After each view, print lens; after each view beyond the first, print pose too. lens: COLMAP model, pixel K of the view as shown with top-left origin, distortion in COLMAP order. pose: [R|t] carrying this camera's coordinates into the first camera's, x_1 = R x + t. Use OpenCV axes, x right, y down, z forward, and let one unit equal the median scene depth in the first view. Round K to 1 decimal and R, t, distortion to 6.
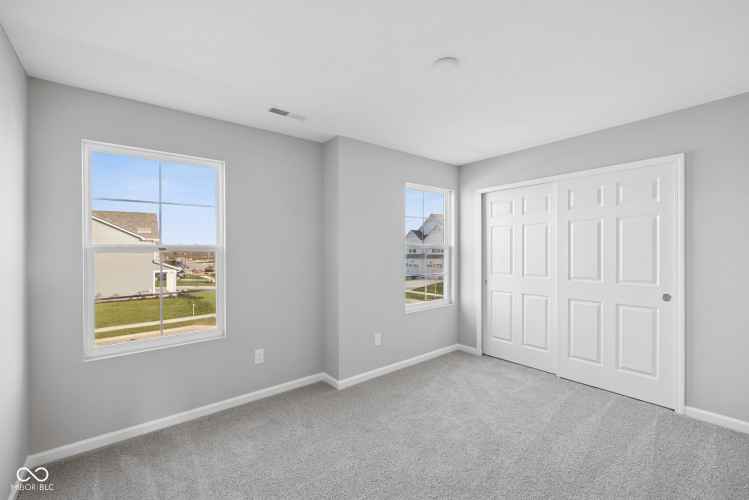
lens RADIAL K [[316.6, 0, 373.5], [0, 316.6, 254.0], [0, 0, 1]] dist [0.001698, 0.000169]
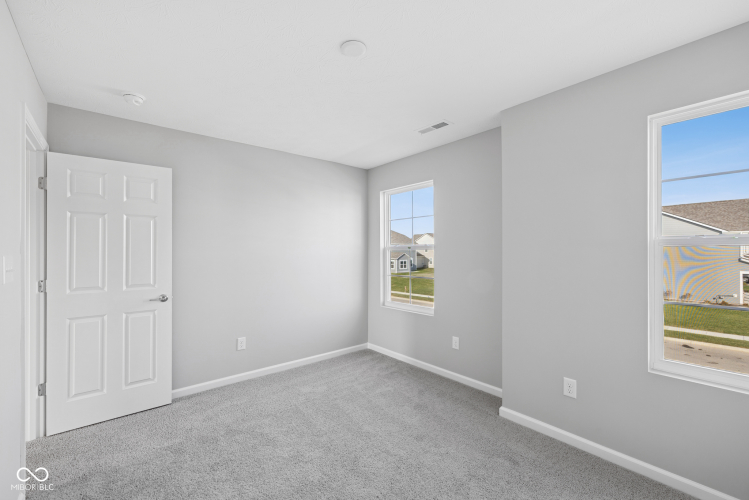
lens RADIAL K [[314.4, 0, 374.5], [0, 314.4, 250.0], [0, 0, 1]] dist [-0.001819, -0.000172]
pose [[0.023141, 0.006845, -0.999709, 0.732331], [-0.005374, 0.999963, 0.006722, -0.012142], [0.999718, 0.005217, 0.023177, 0.668128]]
